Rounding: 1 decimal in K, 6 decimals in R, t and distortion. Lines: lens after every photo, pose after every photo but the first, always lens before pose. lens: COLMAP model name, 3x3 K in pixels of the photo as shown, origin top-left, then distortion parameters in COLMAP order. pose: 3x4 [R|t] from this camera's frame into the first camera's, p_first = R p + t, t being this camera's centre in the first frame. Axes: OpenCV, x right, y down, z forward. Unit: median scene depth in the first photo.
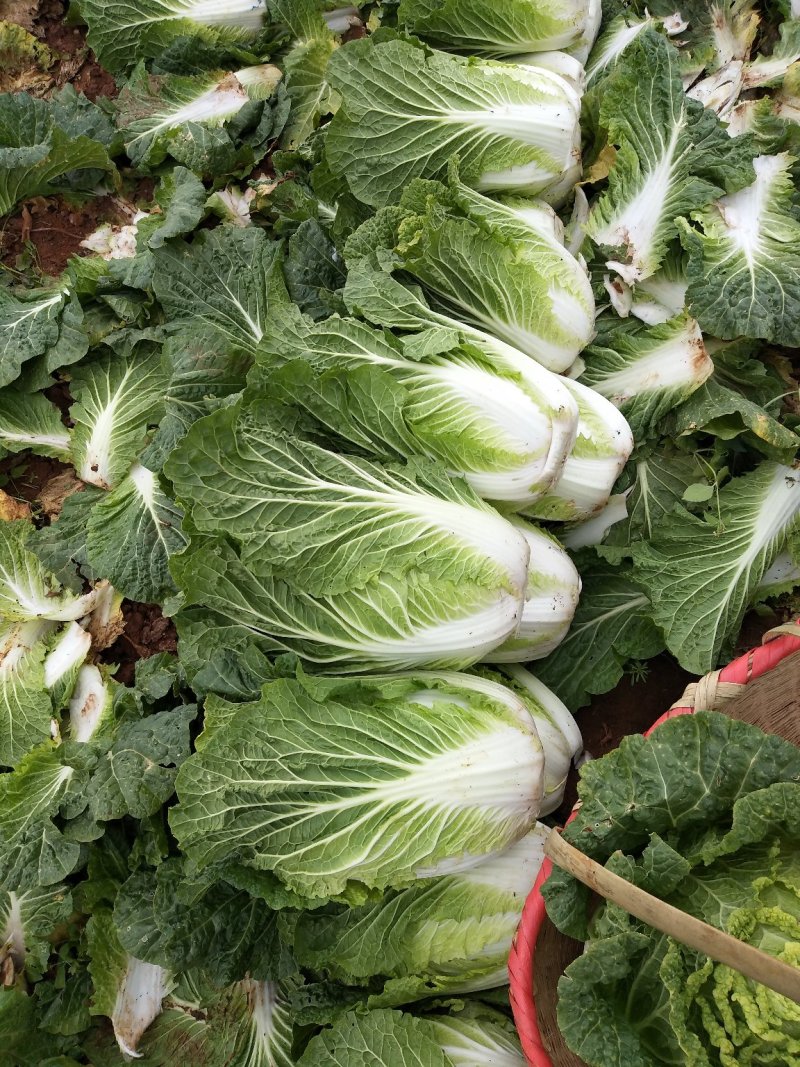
lens RADIAL K [[832.2, 0, 394.1], [0, 832.2, 532.8], [0, 0, 1]] dist [-0.039381, -0.005110]
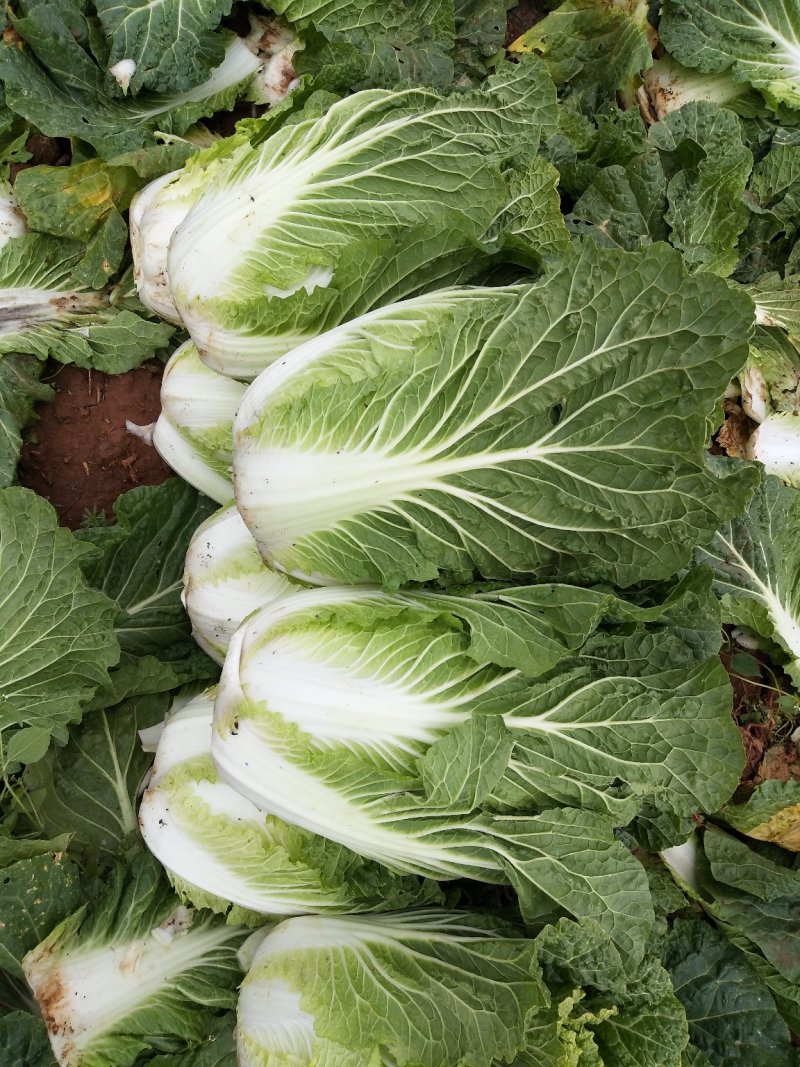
lens RADIAL K [[832.2, 0, 393.3], [0, 832.2, 533.9], [0, 0, 1]] dist [-0.039381, -0.005110]
pose [[-0.952691, 0.296244, -0.067969, 0.073516], [-0.282531, -0.780710, 0.557376, -0.362741], [0.112056, 0.550210, 0.827474, 0.359823]]
